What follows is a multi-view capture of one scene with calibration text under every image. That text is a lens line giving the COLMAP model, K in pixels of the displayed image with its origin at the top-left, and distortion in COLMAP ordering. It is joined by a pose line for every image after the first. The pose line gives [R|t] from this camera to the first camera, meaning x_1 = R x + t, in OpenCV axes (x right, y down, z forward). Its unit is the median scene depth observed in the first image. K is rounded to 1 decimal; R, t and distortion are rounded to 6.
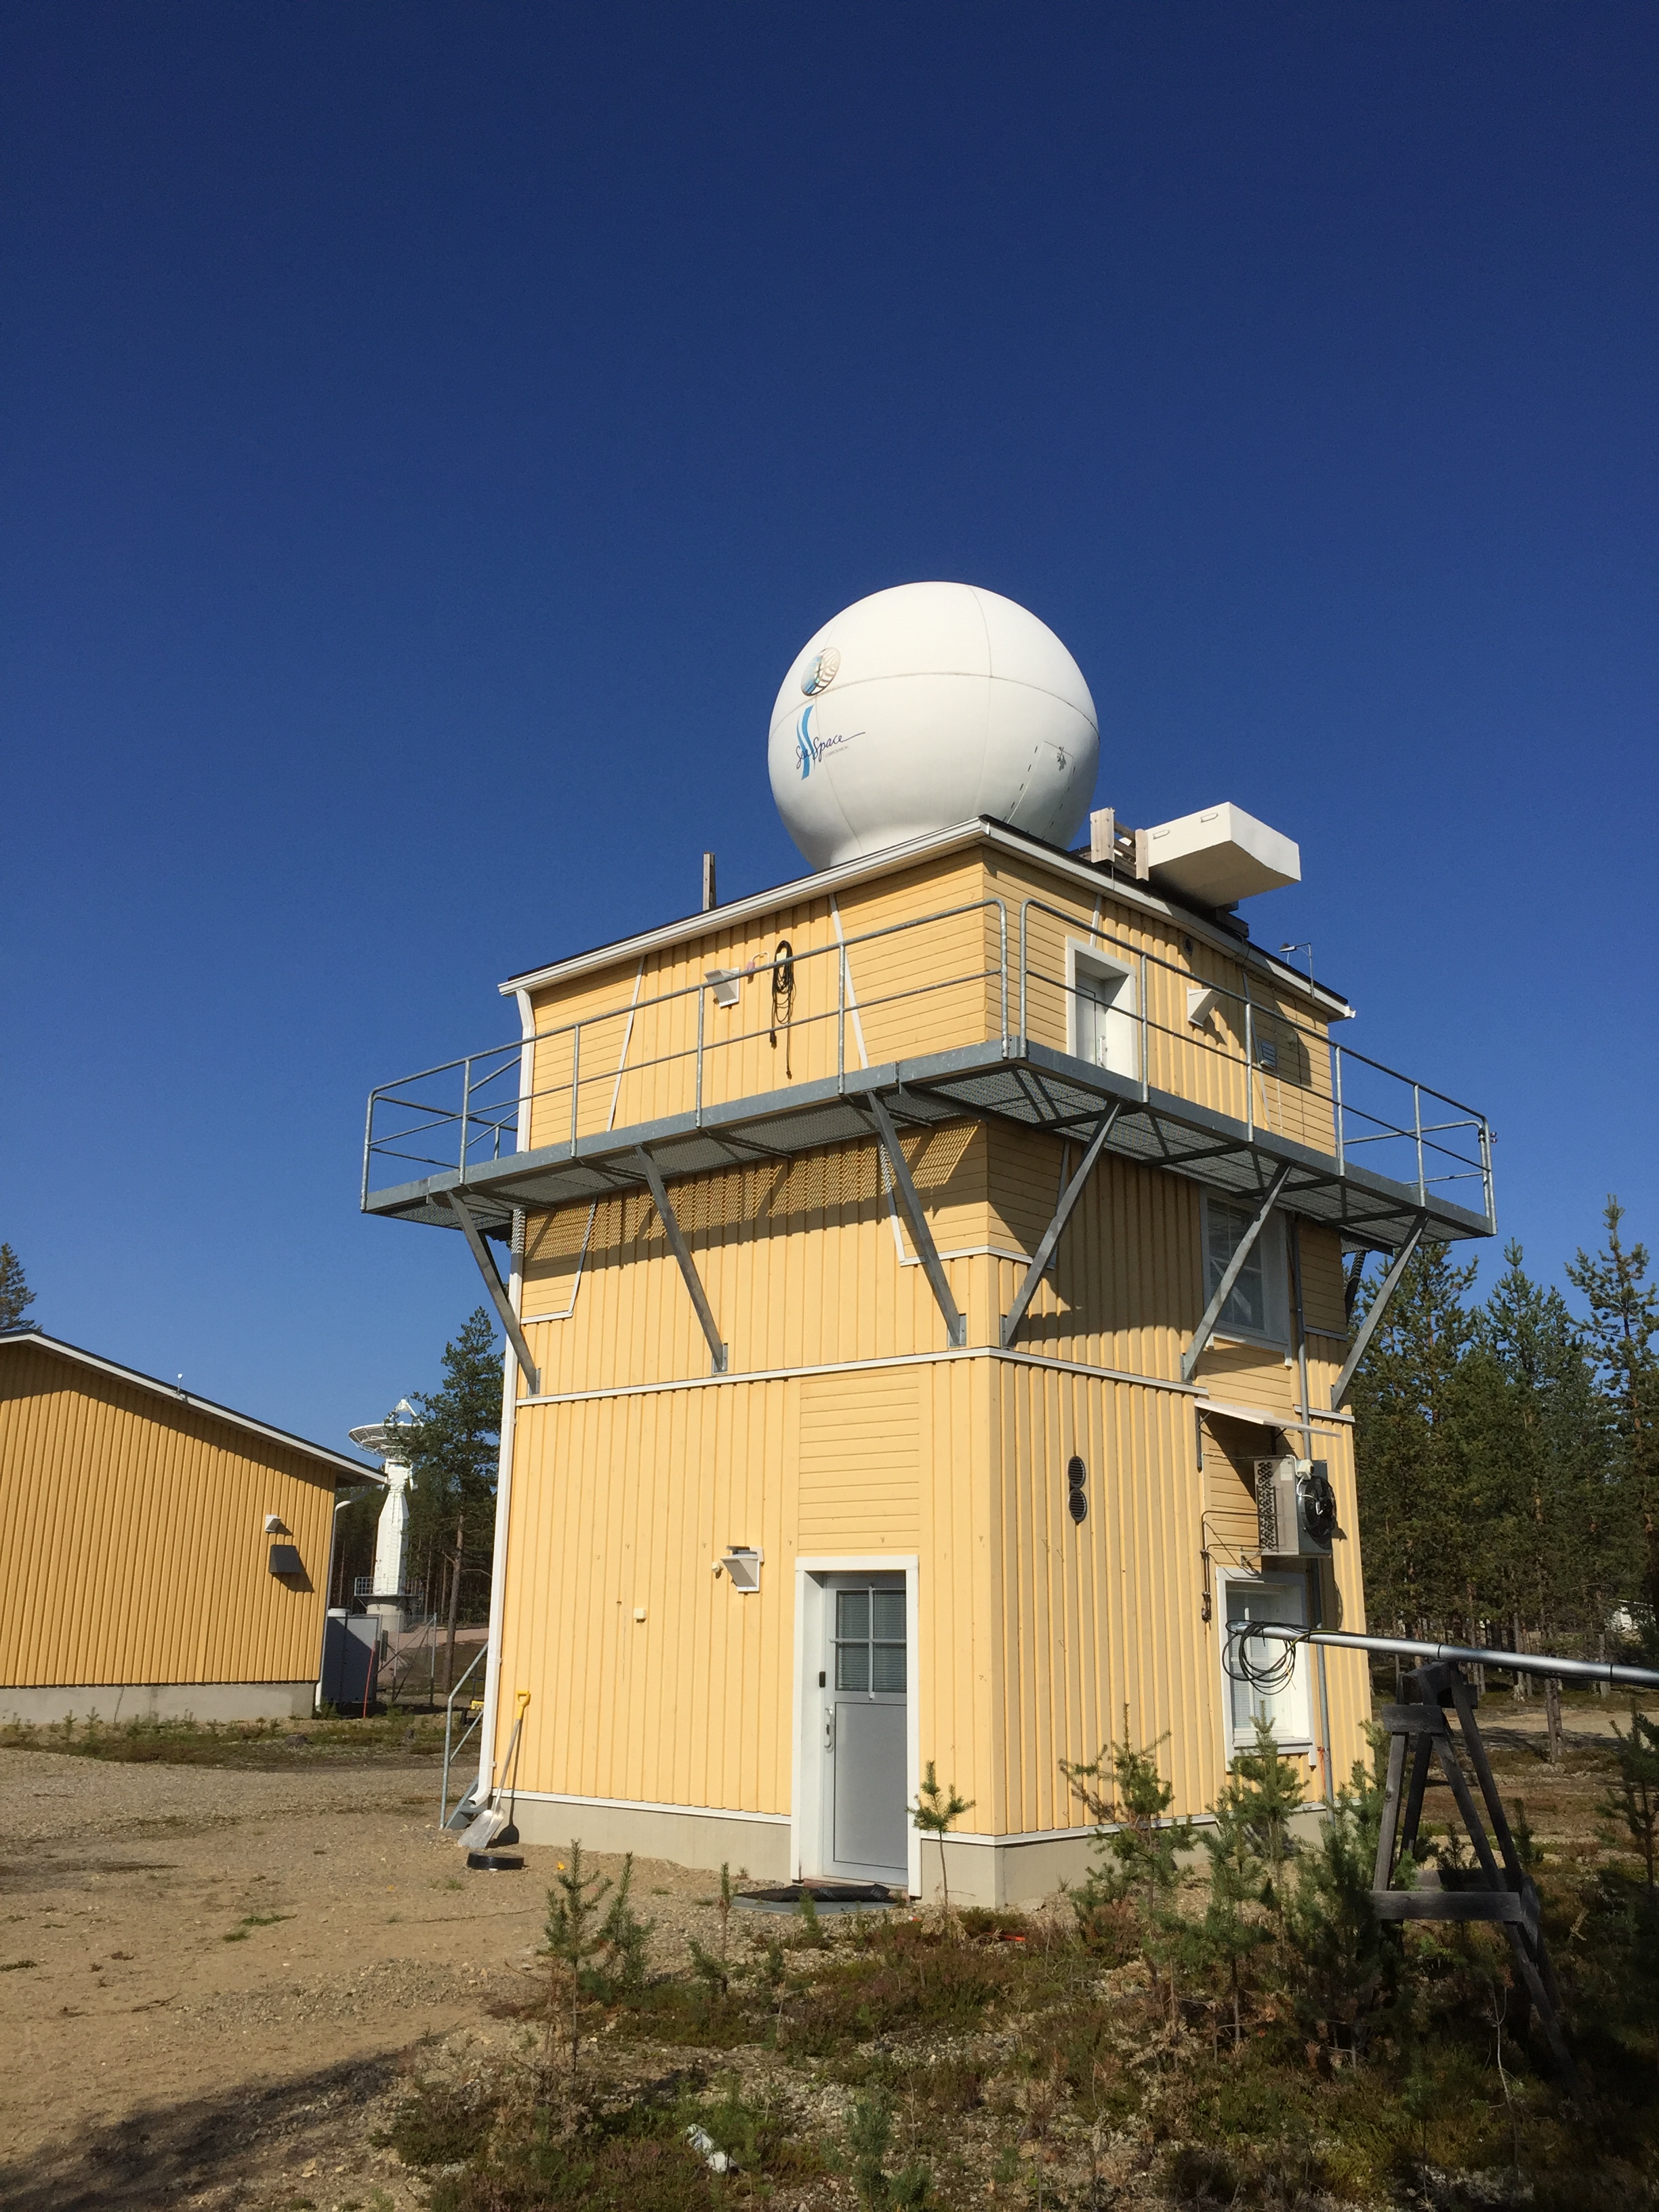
lens RADIAL K [[1897.2, 0, 831.2], [0, 1897.2, 1123.4], [0, 0, 1]] dist [0.074086, -0.075383]
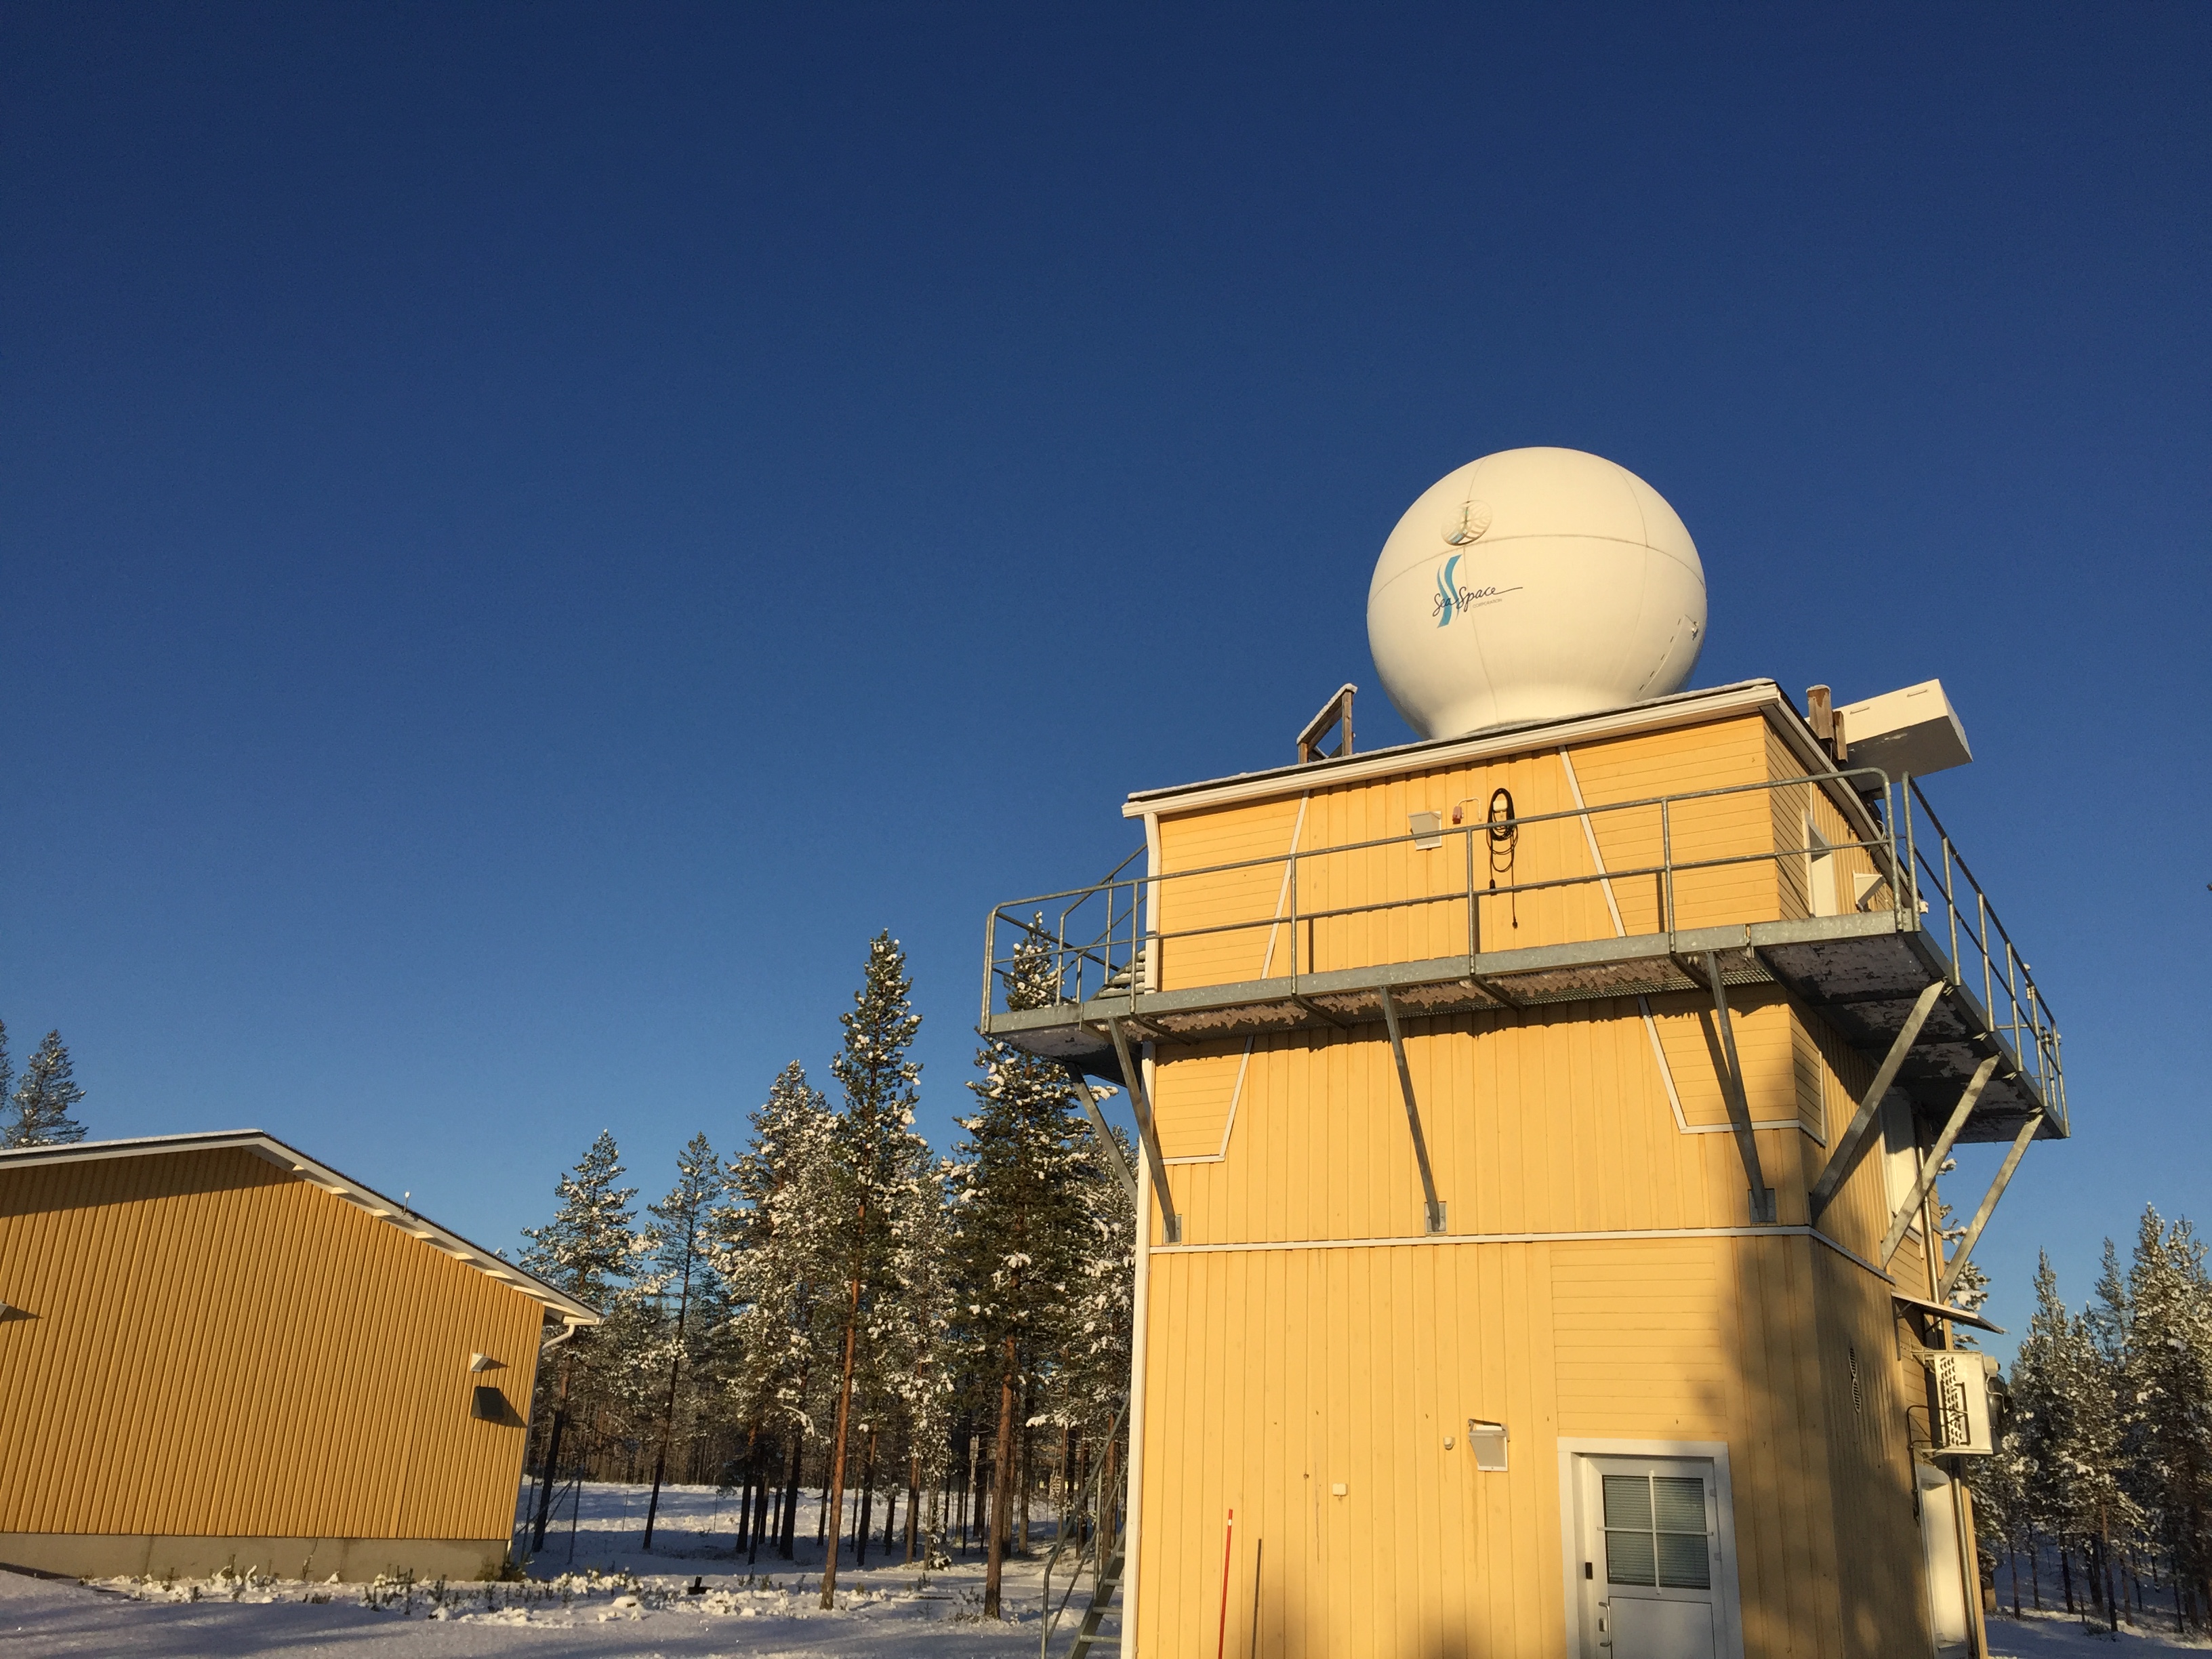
lens RADIAL K [[1897.2, 0, 1108.1], [0, 1897.2, 813.9], [0, 0, 1]] dist [0.074086, -0.075383]
pose [[0.986217, 0.085102, 0.141892, -0.322262], [-0.072950, 0.993379, -0.088753, 0.016882], [-0.148506, 0.077179, 0.985895, 0.055440]]
